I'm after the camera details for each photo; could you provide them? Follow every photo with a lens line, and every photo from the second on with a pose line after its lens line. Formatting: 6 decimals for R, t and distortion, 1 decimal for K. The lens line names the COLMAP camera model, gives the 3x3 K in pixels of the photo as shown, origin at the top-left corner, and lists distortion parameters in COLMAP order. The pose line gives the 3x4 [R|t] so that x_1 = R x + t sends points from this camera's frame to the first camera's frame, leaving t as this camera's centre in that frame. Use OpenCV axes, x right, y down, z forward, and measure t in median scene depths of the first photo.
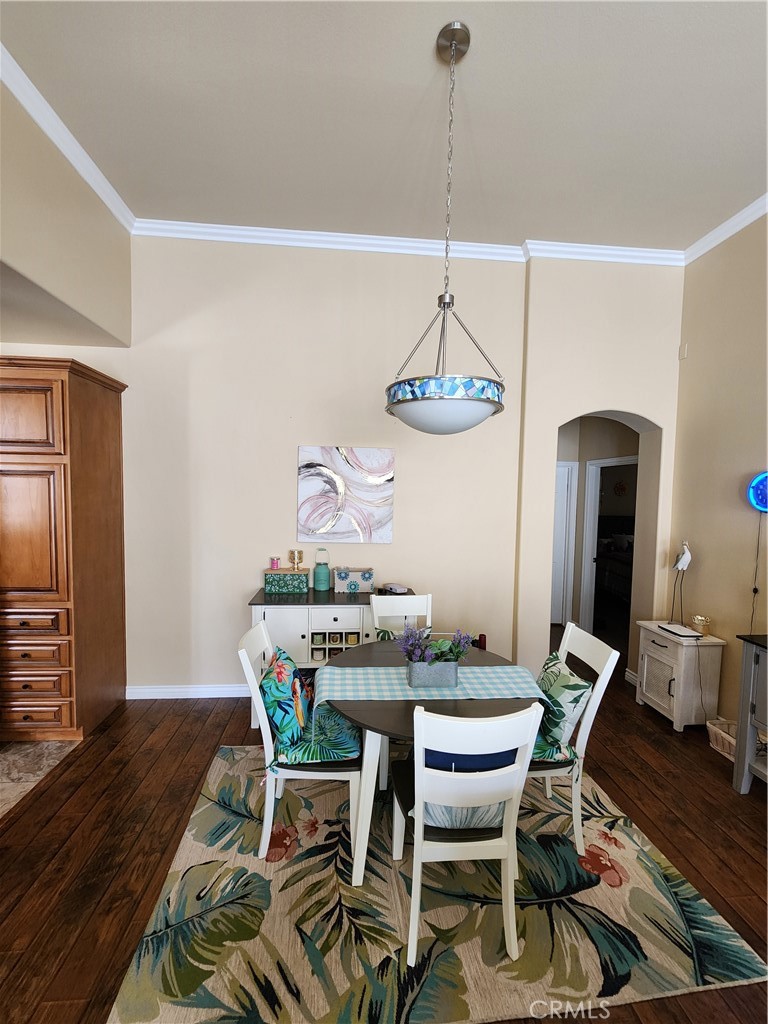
lens RADIAL K [[419.2, 0, 374.7], [0, 419.2, 515.3], [0, 0, 1]] dist [-0.000112, -0.000780]
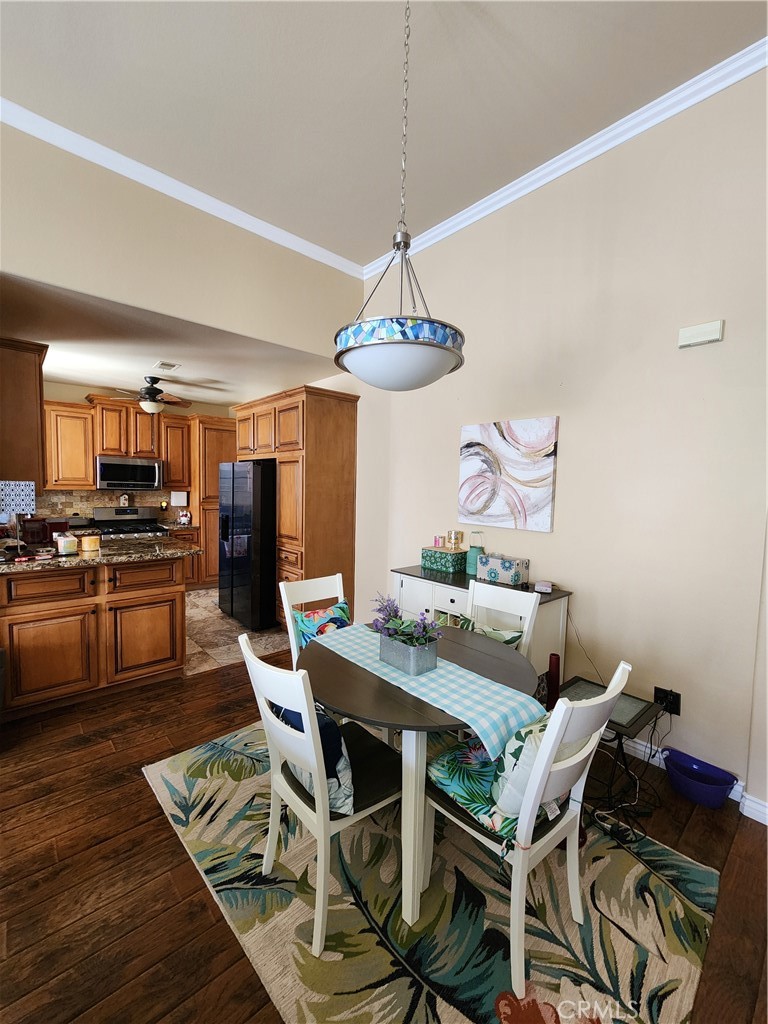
lens RADIAL K [[419.2, 0, 374.7], [0, 419.2, 515.3], [0, 0, 1]] dist [-0.000112, -0.000780]
pose [[0.600176, 0.049764, -0.798318, 0.854858], [-0.055155, 0.998262, 0.020762, 0.062482], [0.797964, 0.031570, 0.601878, 0.410518]]
